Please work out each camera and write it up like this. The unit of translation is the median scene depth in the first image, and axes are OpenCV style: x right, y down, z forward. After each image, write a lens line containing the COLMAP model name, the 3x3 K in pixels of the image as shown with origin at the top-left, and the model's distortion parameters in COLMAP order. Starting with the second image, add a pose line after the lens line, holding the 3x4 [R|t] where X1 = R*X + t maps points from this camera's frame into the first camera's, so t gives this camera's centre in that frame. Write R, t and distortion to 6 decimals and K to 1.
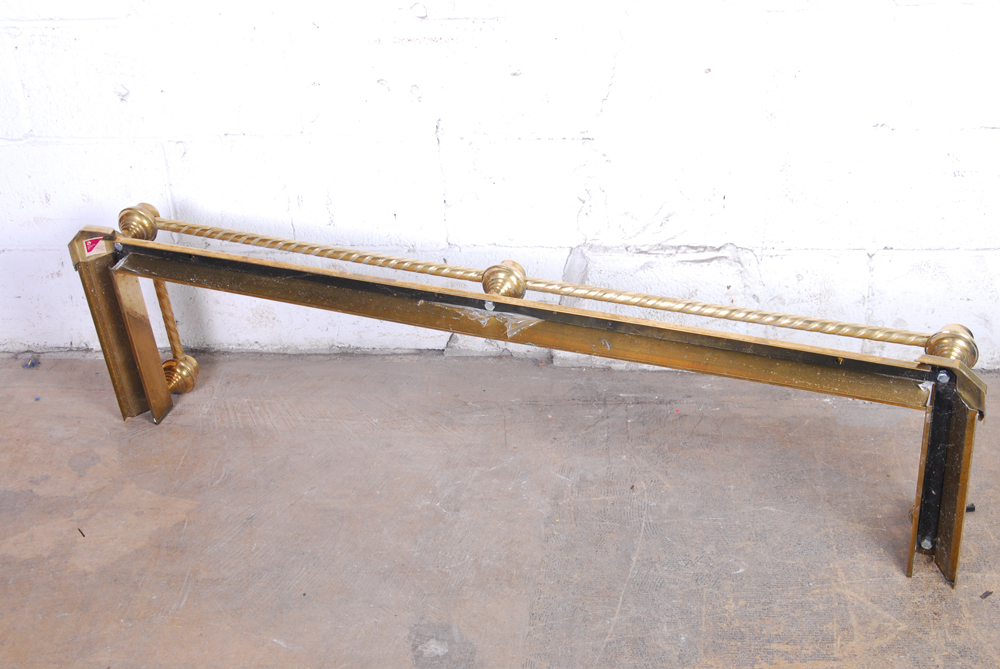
lens RADIAL K [[1477.8, 0, 500.0], [0, 1477.8, 334.5], [0, 0, 1]] dist [0.019660, 0.002688]
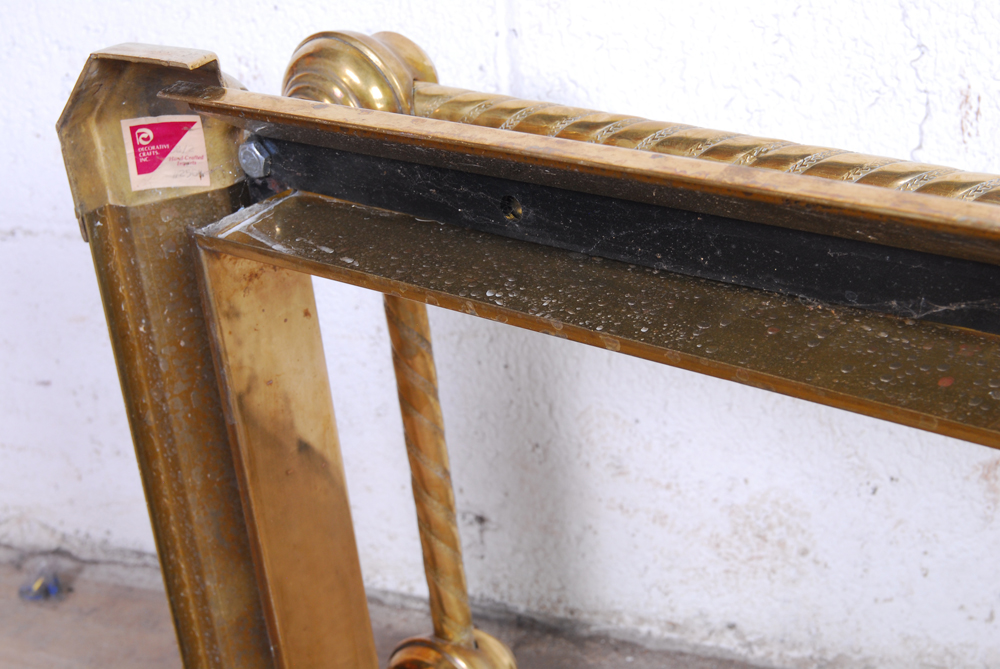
lens RADIAL K [[1875.1, 0, 495.9], [0, 1875.1, 372.2], [0, 0, 1]] dist [0.004251, 0.017474]
pose [[0.949110, 0.109920, -0.295139, -0.114736], [-0.150472, 0.981506, -0.118342, 0.007507], [0.276672, 0.156730, 0.948097, 0.685716]]
